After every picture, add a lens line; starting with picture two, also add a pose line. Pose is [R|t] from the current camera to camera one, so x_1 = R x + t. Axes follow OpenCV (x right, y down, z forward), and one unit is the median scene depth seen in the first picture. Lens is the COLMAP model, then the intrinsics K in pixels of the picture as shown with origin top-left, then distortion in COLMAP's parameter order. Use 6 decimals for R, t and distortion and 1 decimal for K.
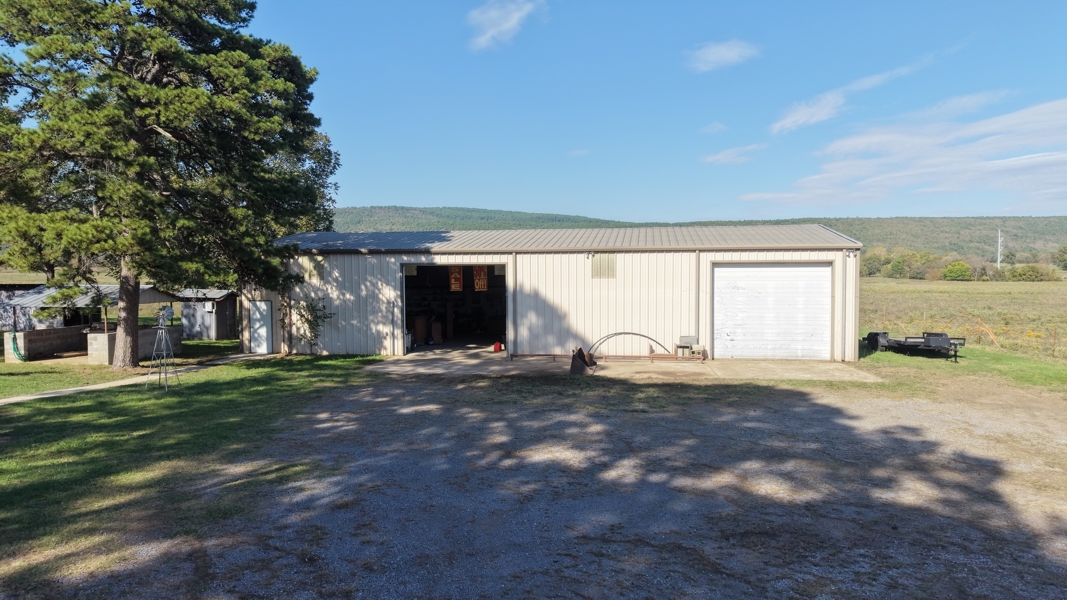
lens RADIAL K [[682.3, 0, 533.5], [0, 682.3, 300.0], [0, 0, 1]] dist [0.115598, -0.000940]
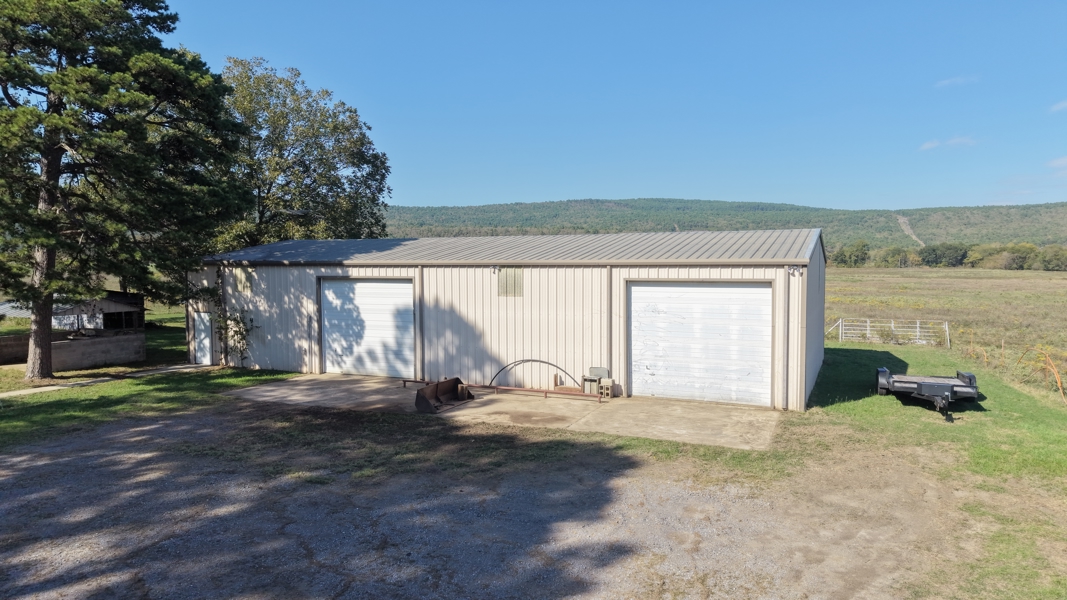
lens RADIAL K [[682.3, 0, 533.5], [0, 682.3, 300.0], [0, 0, 1]] dist [0.115598, -0.000940]
pose [[0.961026, 0.017306, -0.275917, 0.373661], [-0.014057, 0.999807, 0.013751, -0.039732], [0.276102, -0.009336, 0.961083, 0.174487]]
